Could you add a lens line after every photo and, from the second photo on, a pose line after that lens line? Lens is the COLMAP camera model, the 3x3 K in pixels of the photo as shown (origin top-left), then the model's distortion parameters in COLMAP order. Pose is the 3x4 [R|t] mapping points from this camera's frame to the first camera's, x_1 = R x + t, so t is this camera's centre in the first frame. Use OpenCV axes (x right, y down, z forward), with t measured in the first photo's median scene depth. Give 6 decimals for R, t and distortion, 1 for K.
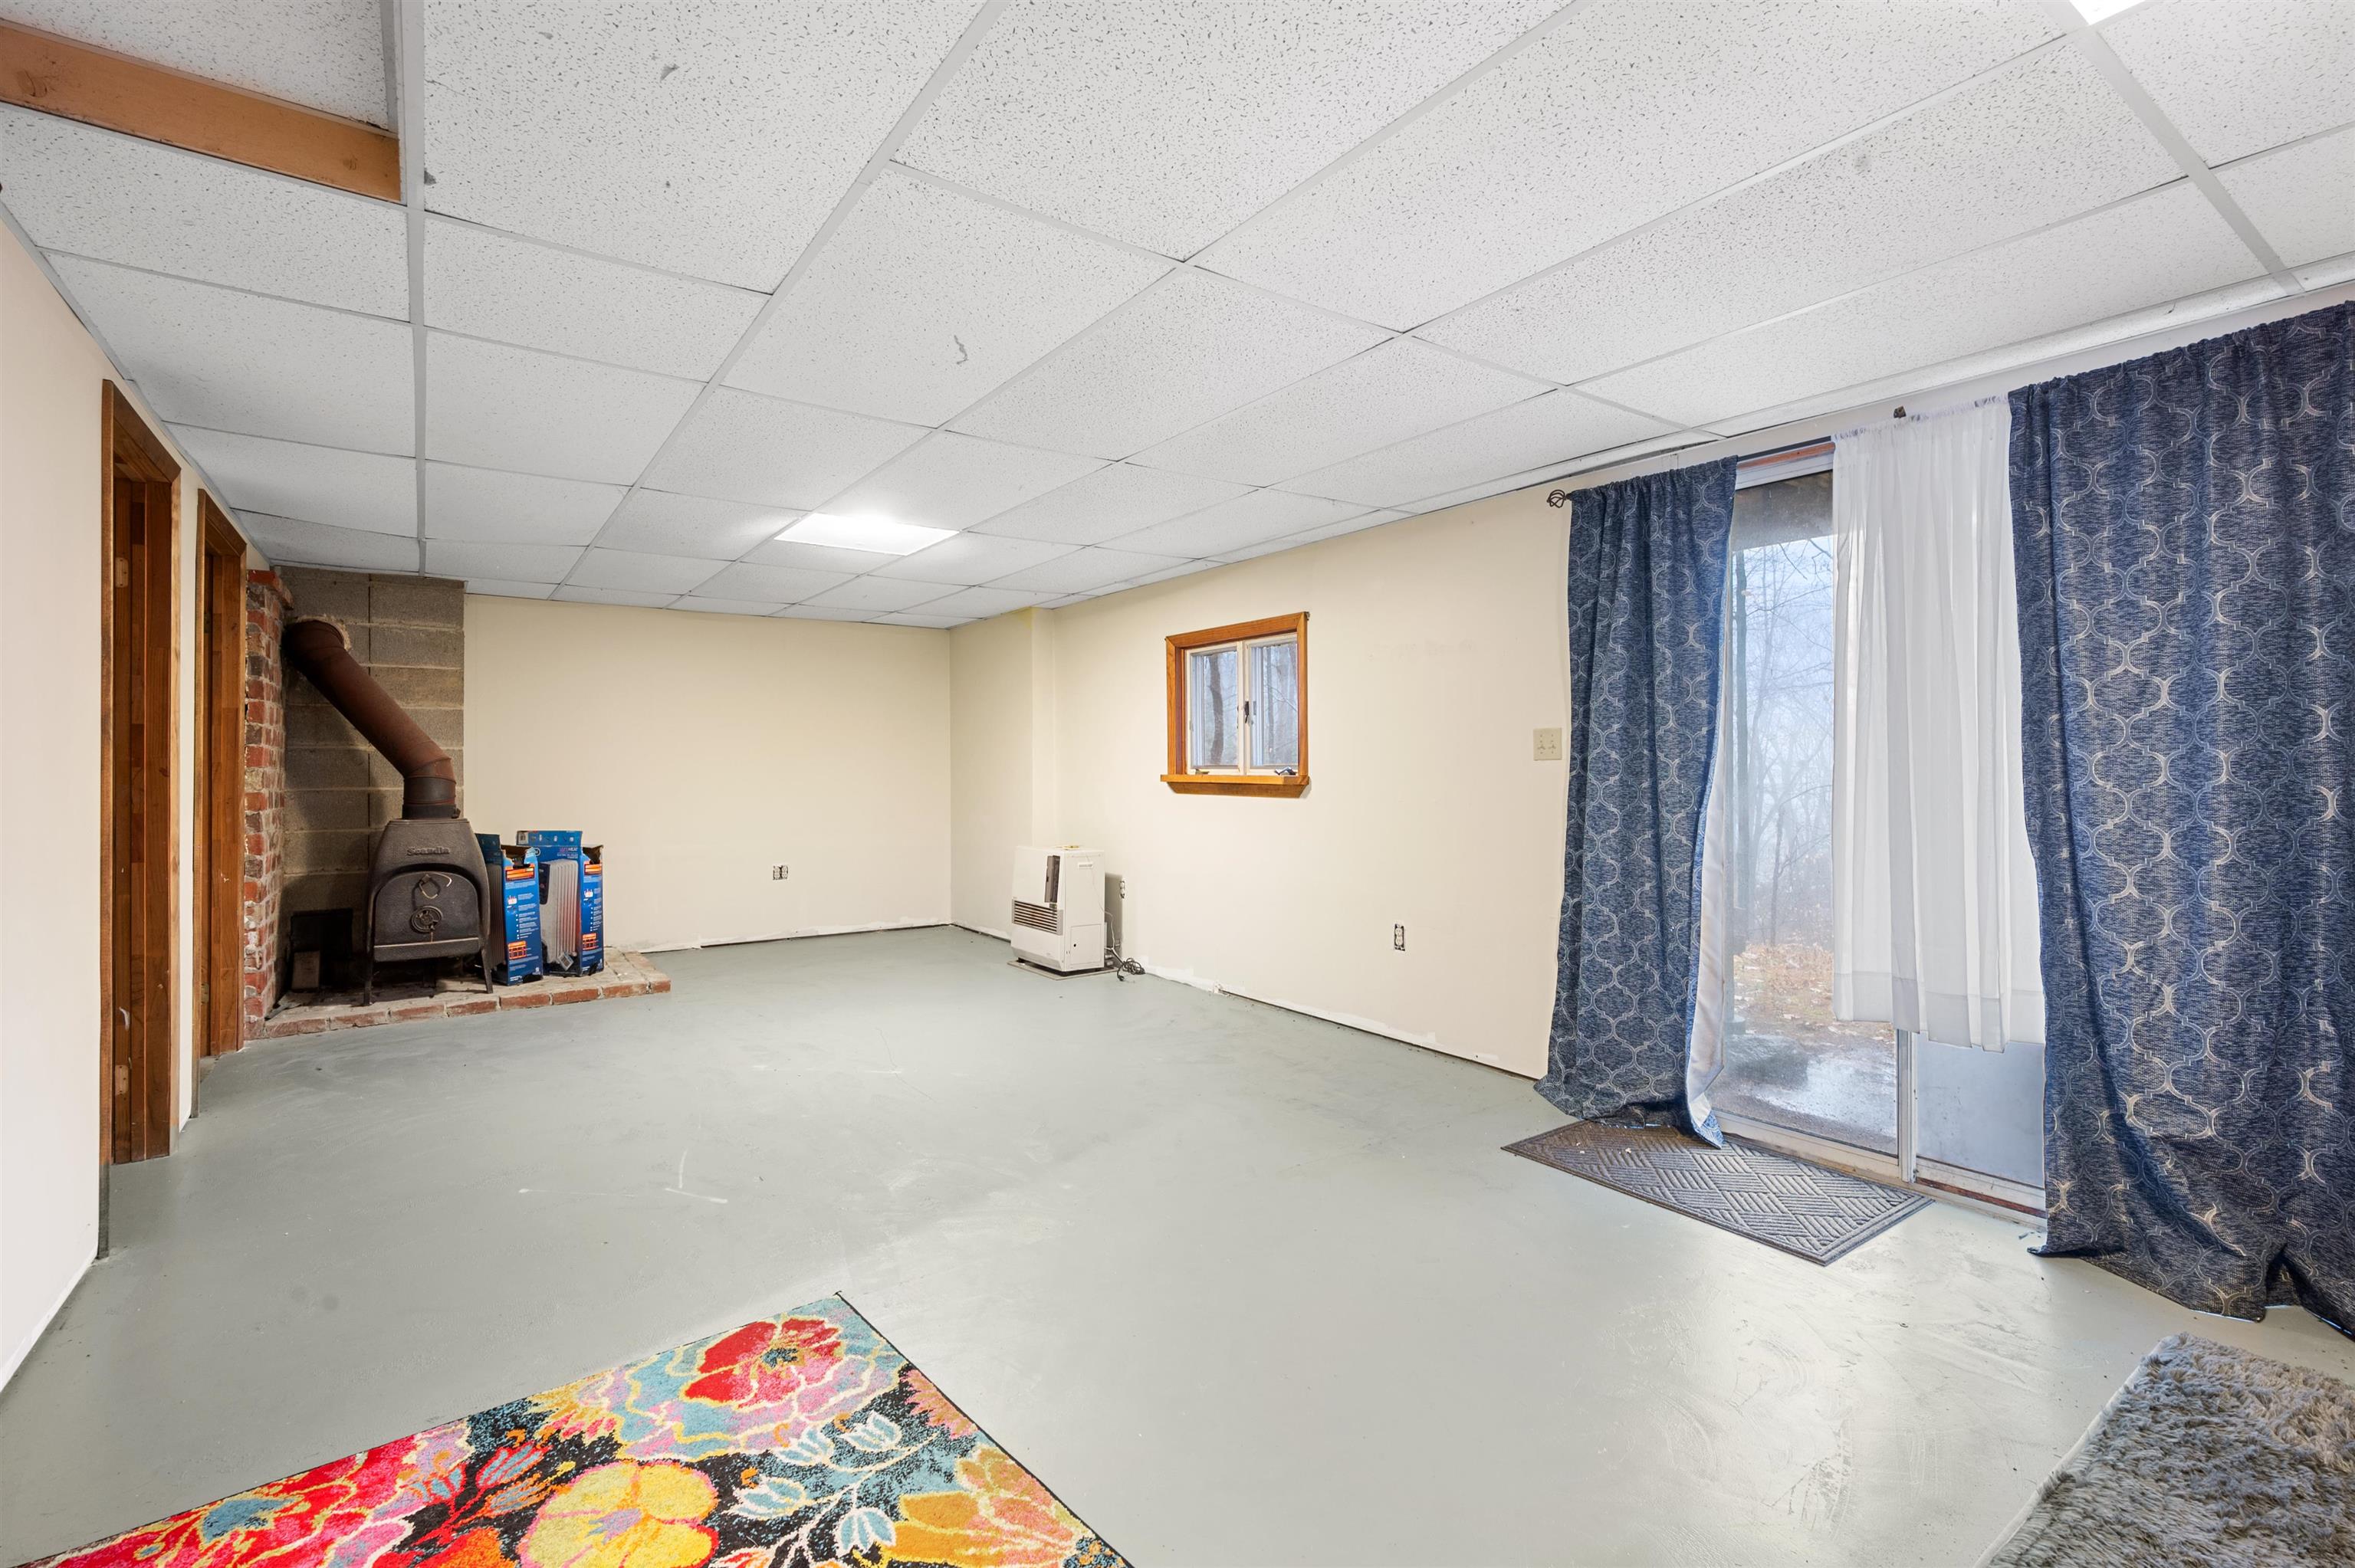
lens RADIAL K [[1125.4, 0, 1177.1], [0, 1125.4, 766.0], [0, 0, 1]] dist [0.003029, -0.002050]
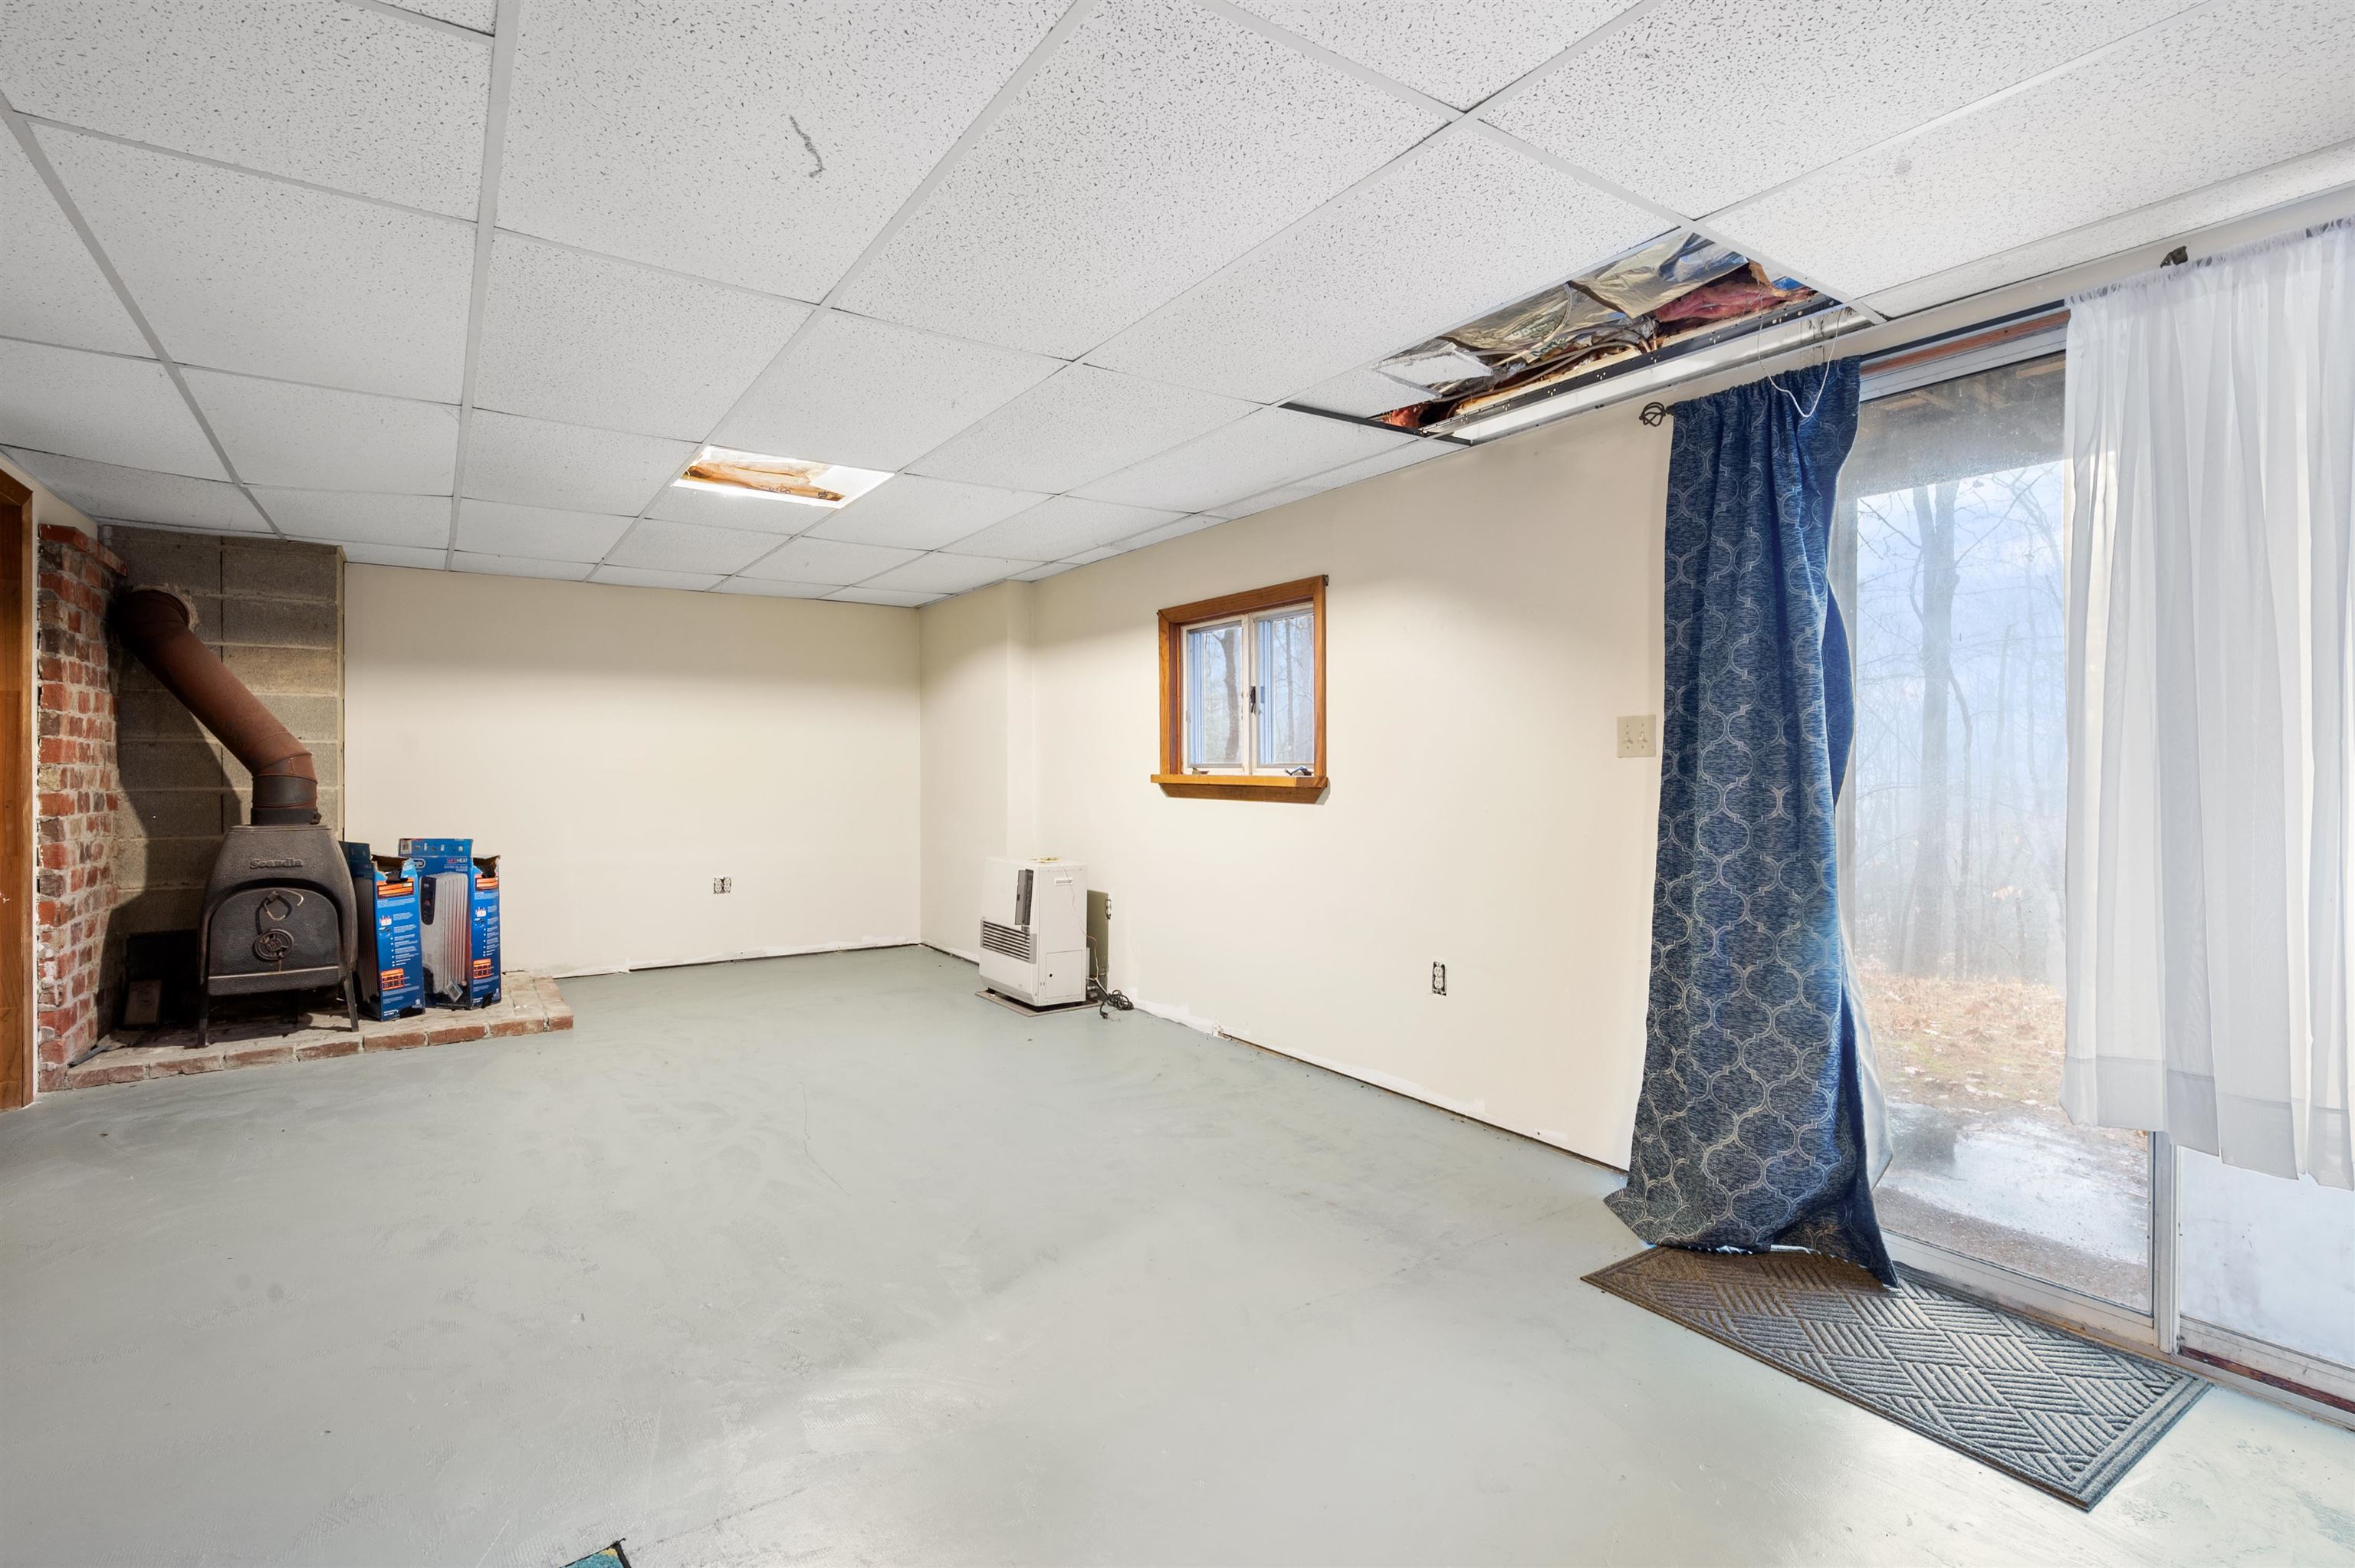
lens RADIAL K [[1125.4, 0, 1177.4], [0, 1125.4, 788.0], [0, 0, 1]] dist [0.003029, -0.002050]
pose [[0.999777, 0.002206, -0.021006, 0.027707], [-0.001773, 0.999786, 0.020590, 0.000647], [0.021047, -0.020548, 0.999567, 0.197031]]
